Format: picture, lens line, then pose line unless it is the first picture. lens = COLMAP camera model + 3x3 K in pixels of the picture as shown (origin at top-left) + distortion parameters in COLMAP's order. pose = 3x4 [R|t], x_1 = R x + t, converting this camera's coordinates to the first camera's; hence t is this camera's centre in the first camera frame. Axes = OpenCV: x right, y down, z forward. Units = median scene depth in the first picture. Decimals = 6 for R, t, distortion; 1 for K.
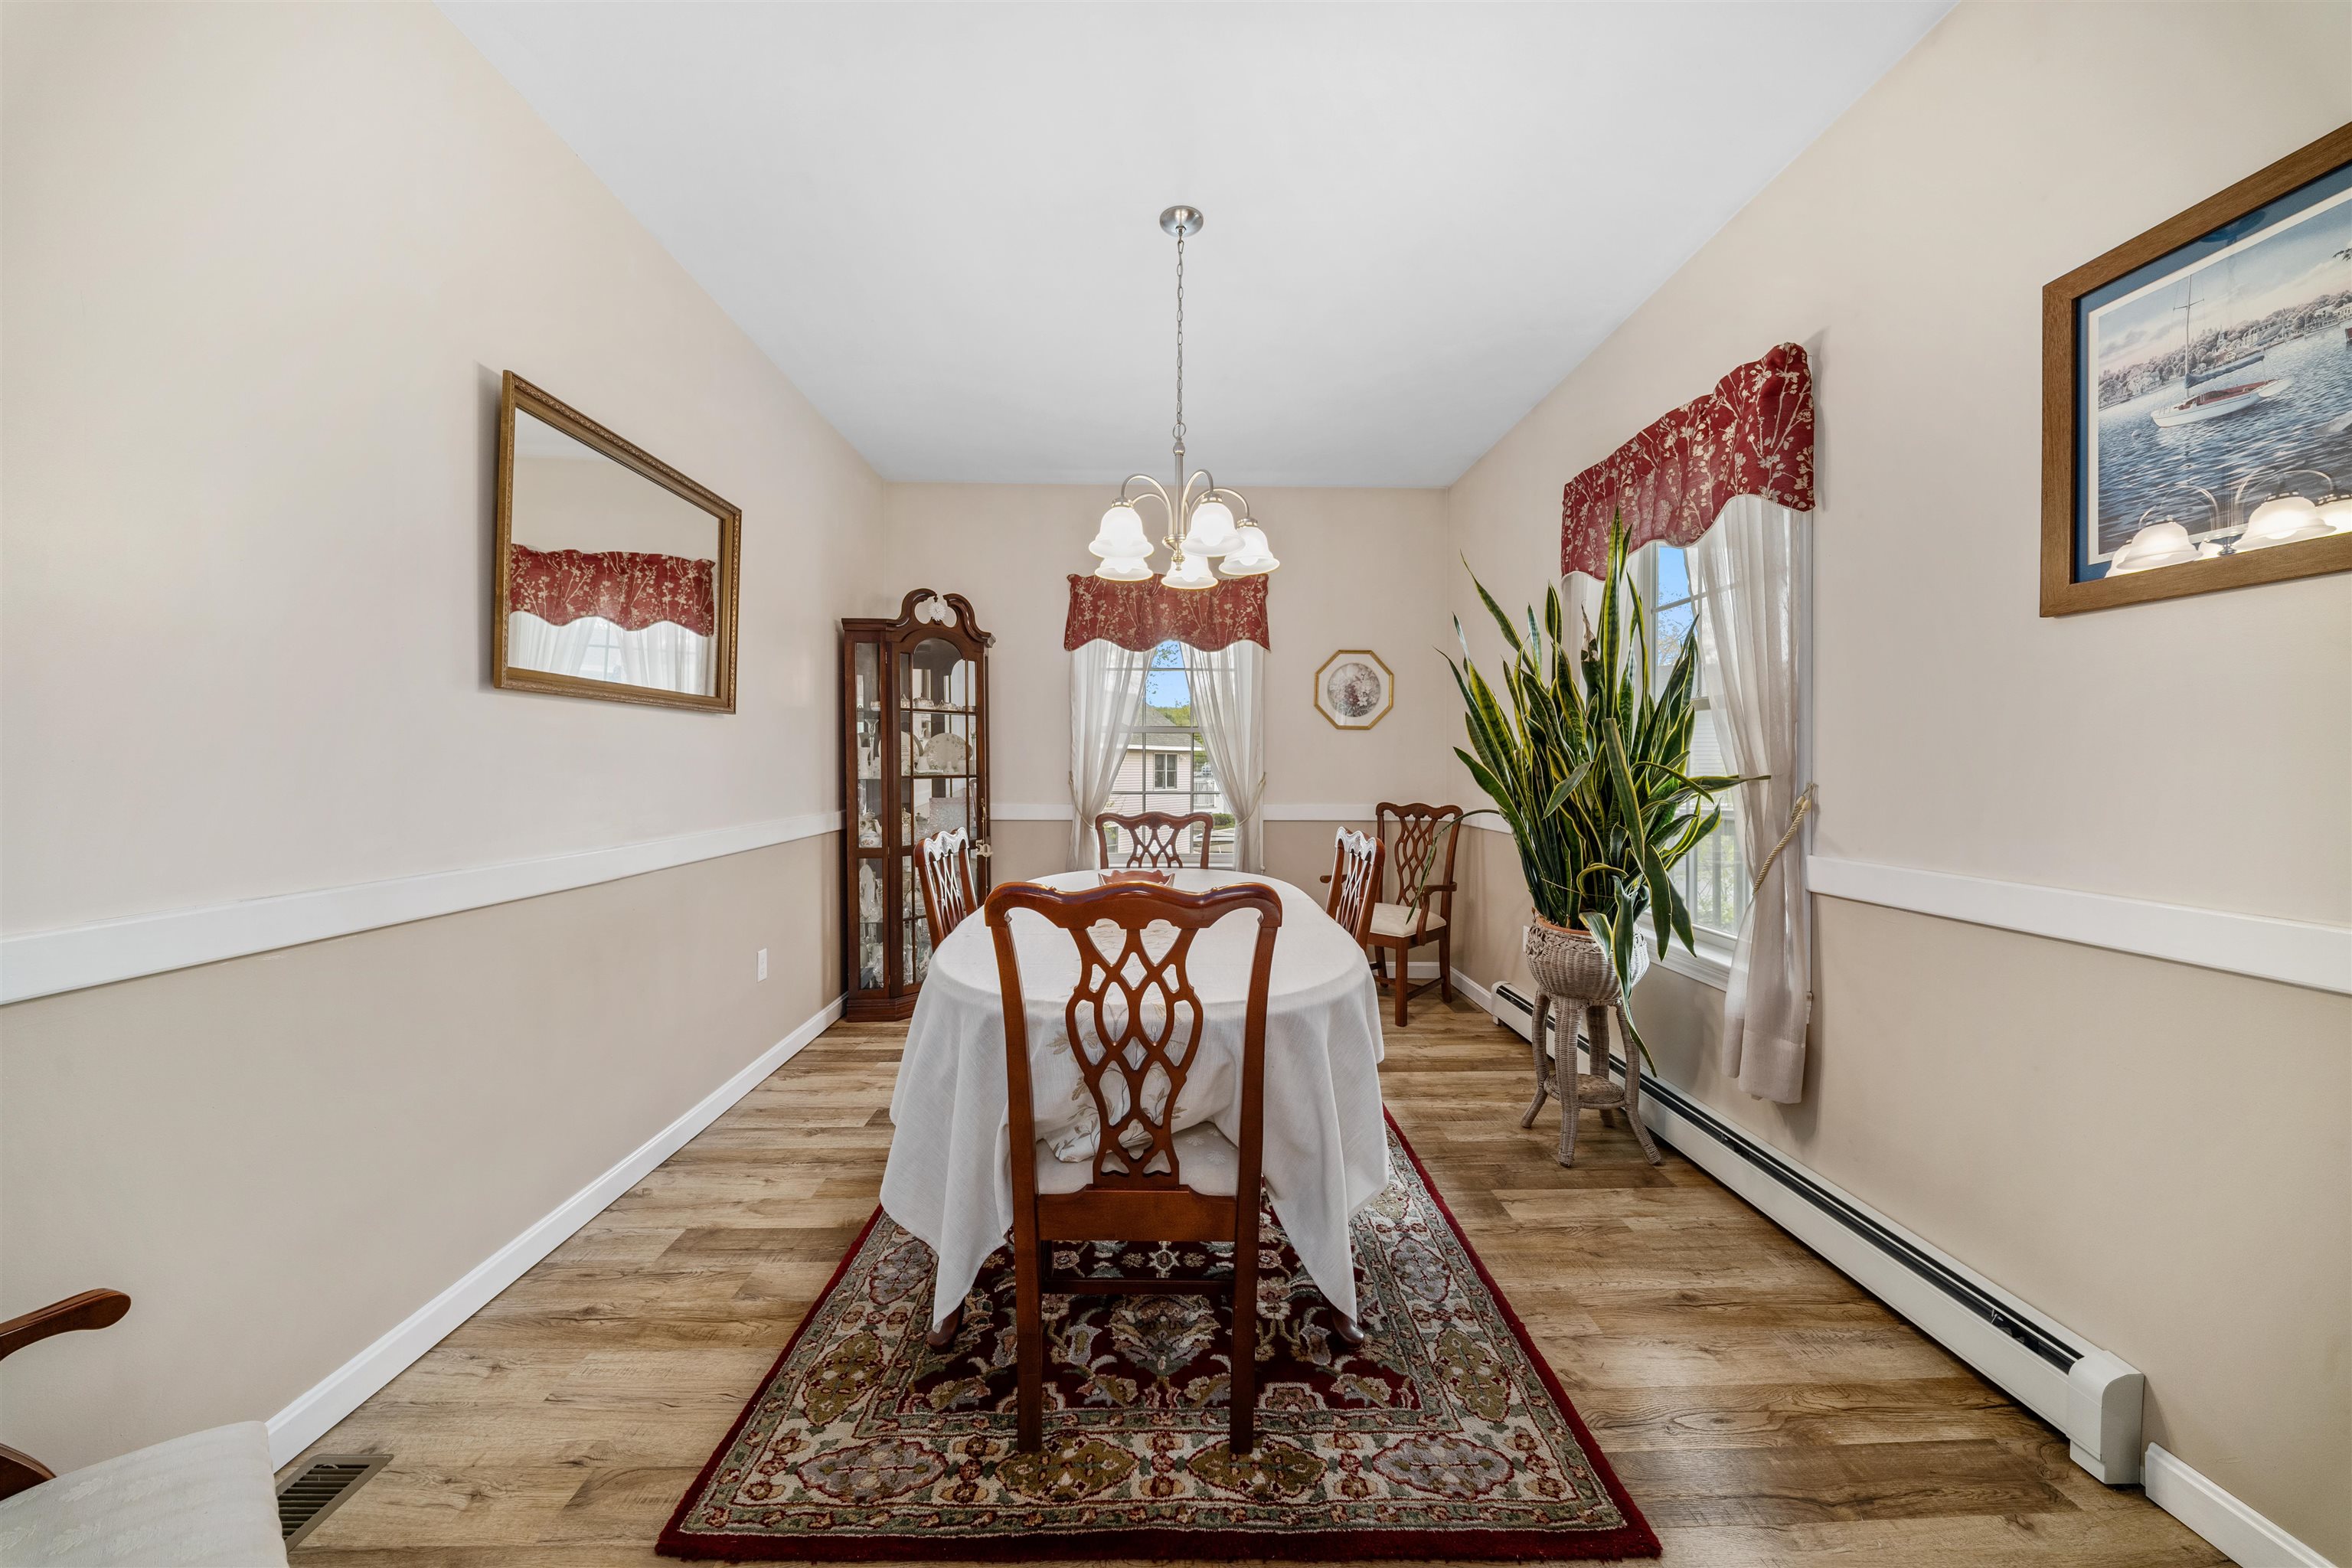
lens RADIAL K [[833.1, 0, 1164.8], [0, 833.1, 774.7], [0, 0, 1]] dist [0.000874, 0.000039]
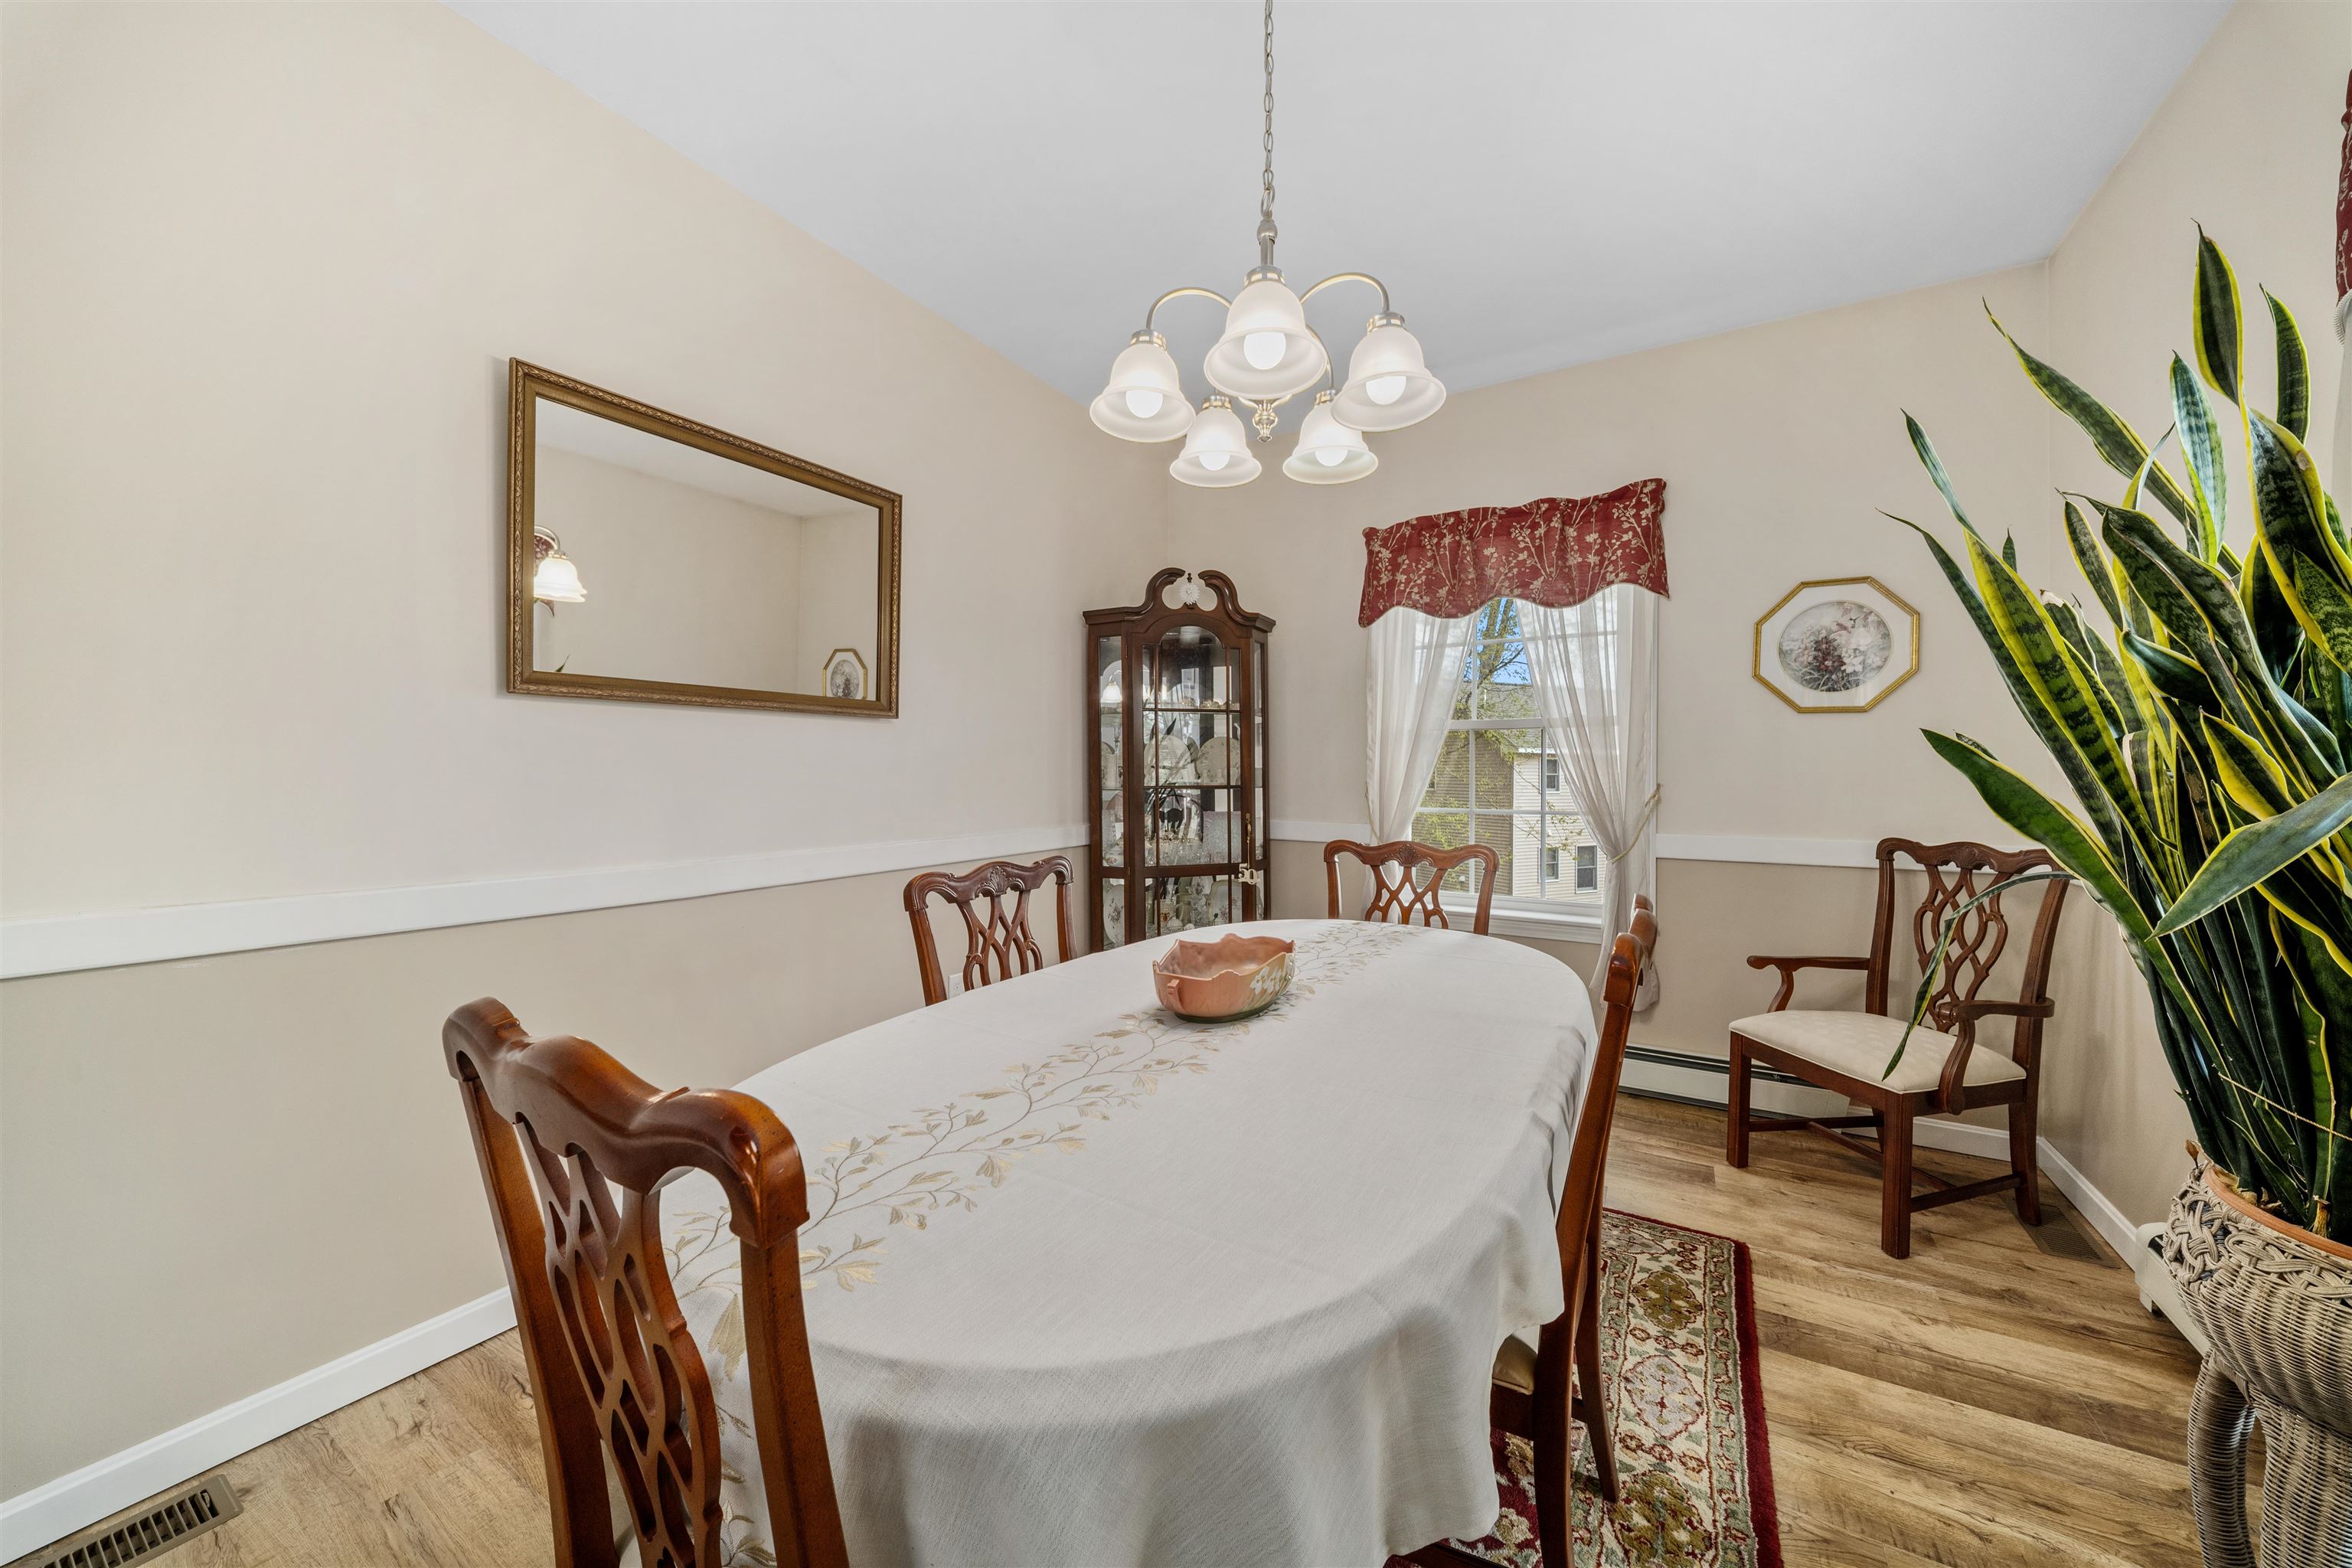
lens RADIAL K [[819.8, 0, 1178.5], [0, 819.8, 788.3], [0, 0, 1]] dist [0.010751, -0.006700]
pose [[0.846867, 0.007258, -0.531755, 0.169188], [-0.004301, 0.999968, 0.006798, -0.003241], [0.531787, -0.003470, 0.846871, 0.297263]]
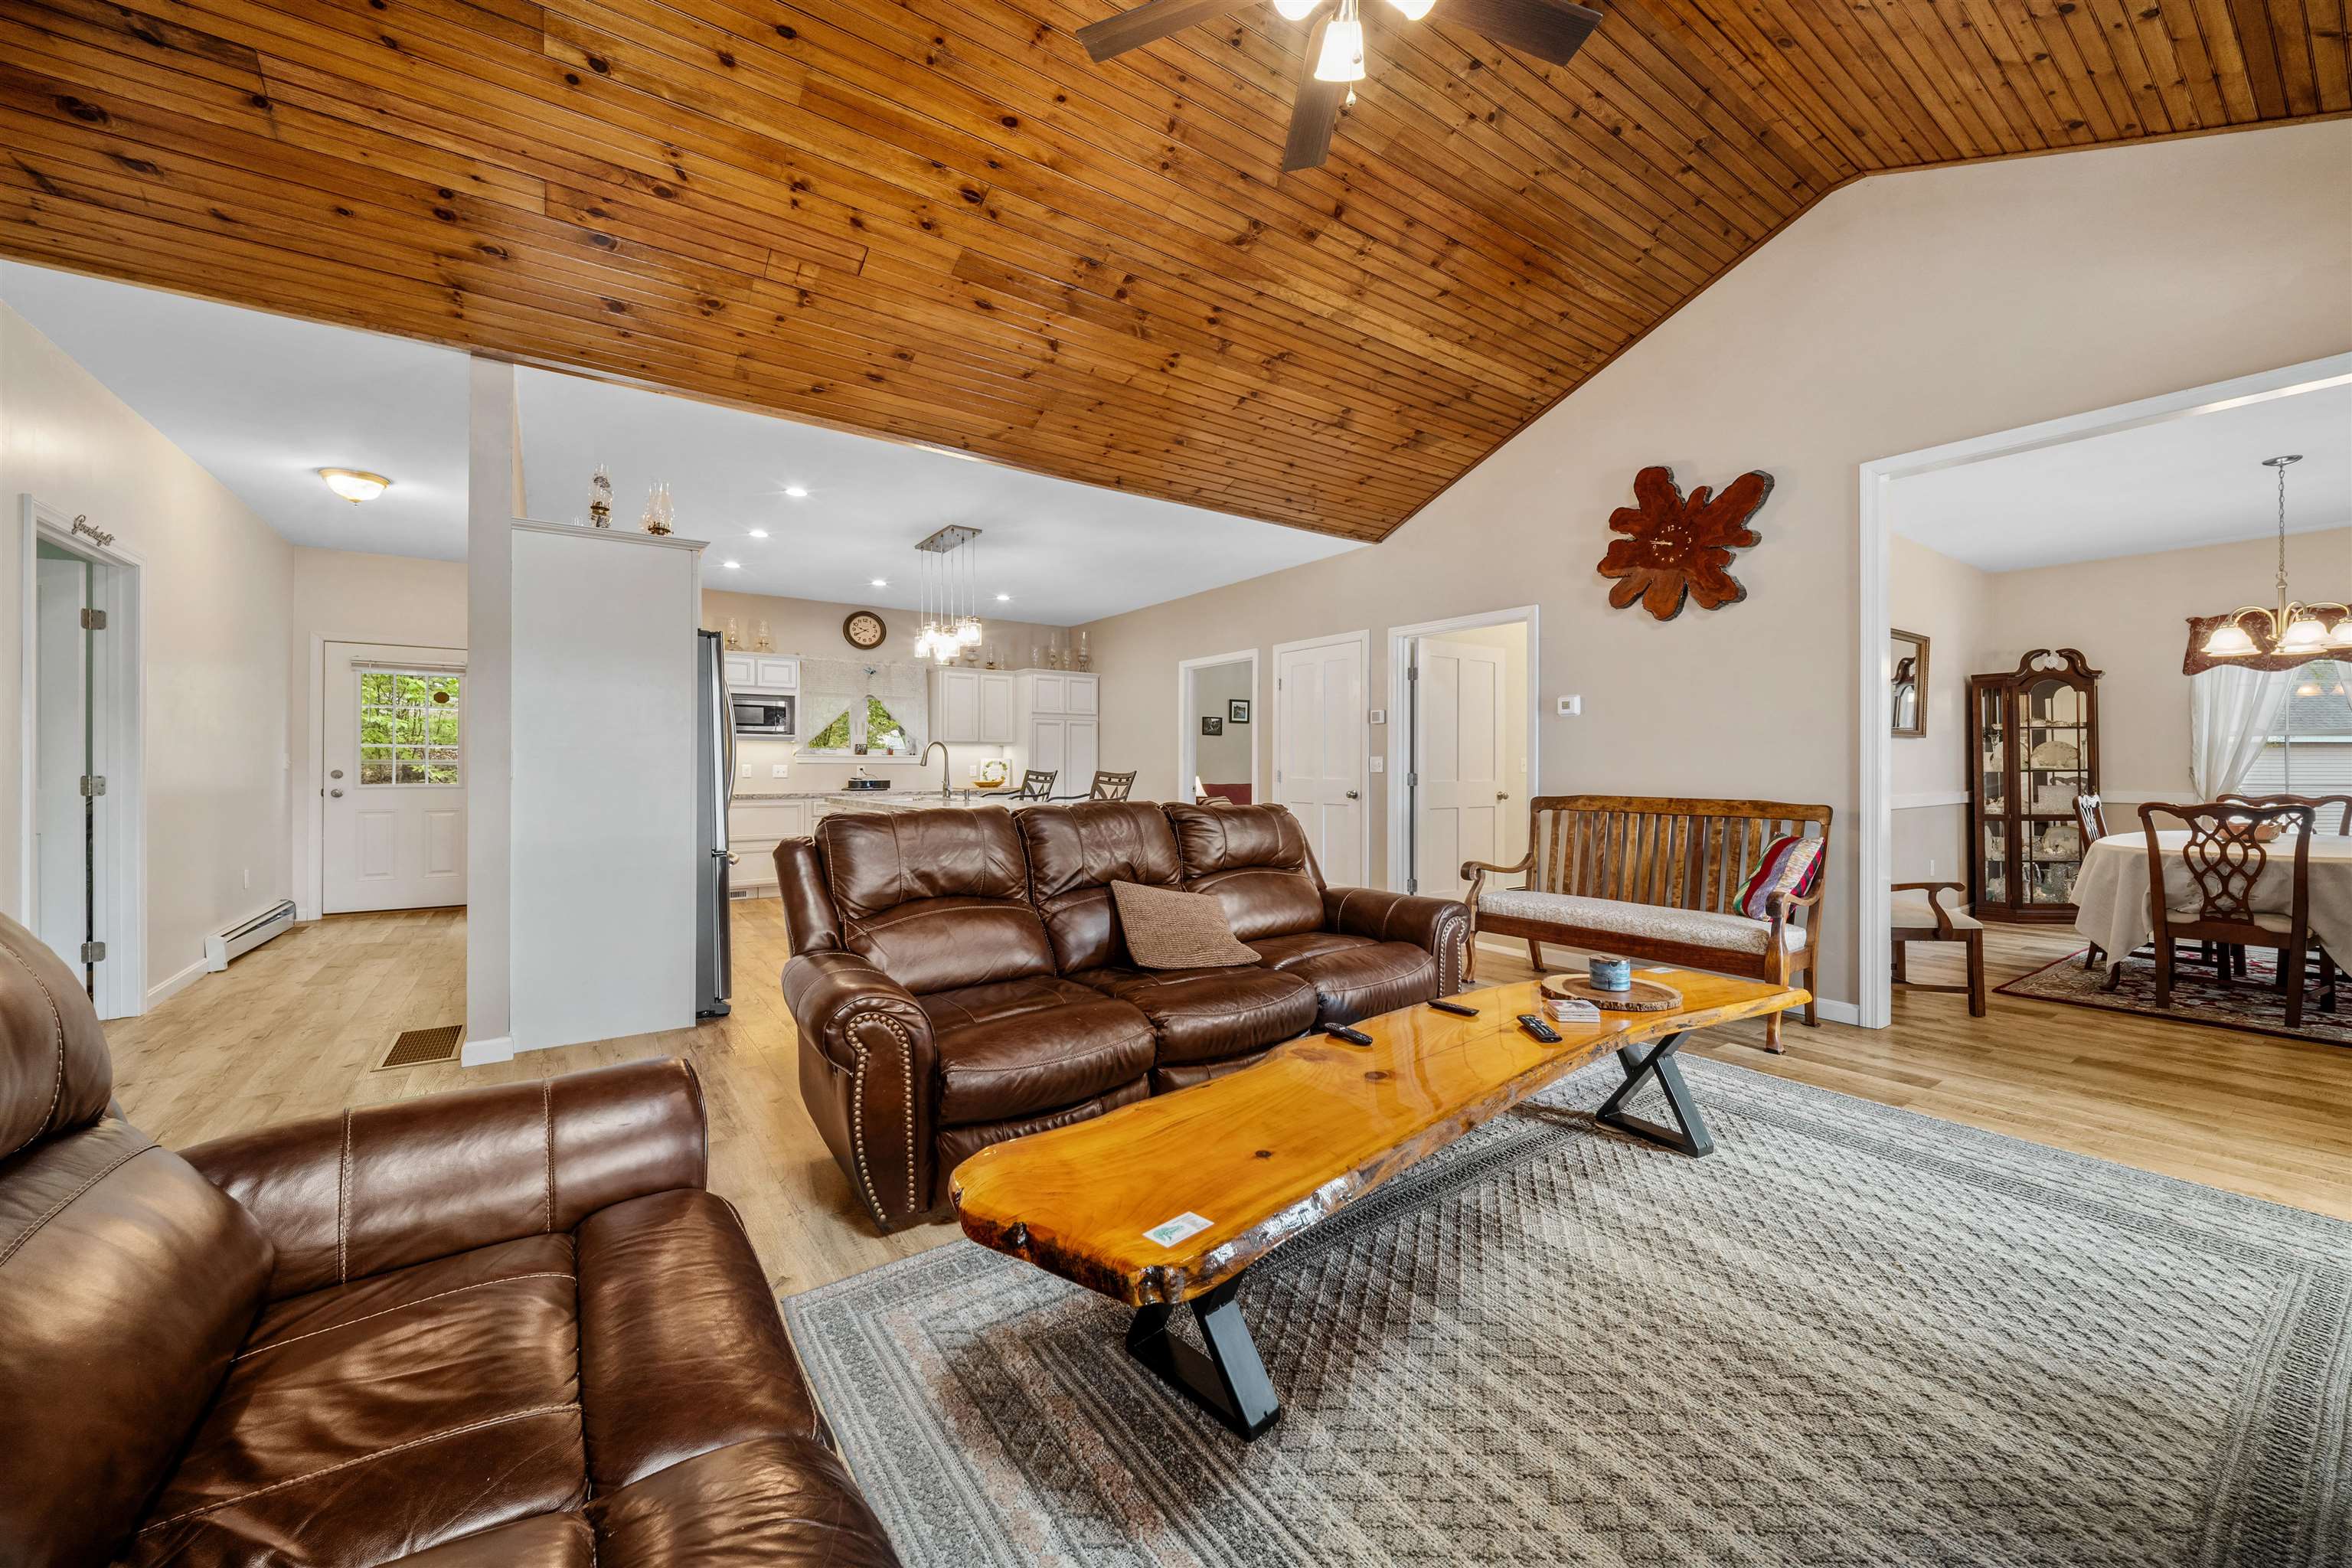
lens RADIAL K [[833.1, 0, 1164.8], [0, 833.1, 774.7], [0, 0, 1]] dist [0.000874, 0.000039]
pose [[0.537226, -0.002082, -0.843436, 0.147651], [-0.001925, 0.999991, -0.003695, 0.019301], [0.843436, 0.003609, 0.537217, -1.230324]]
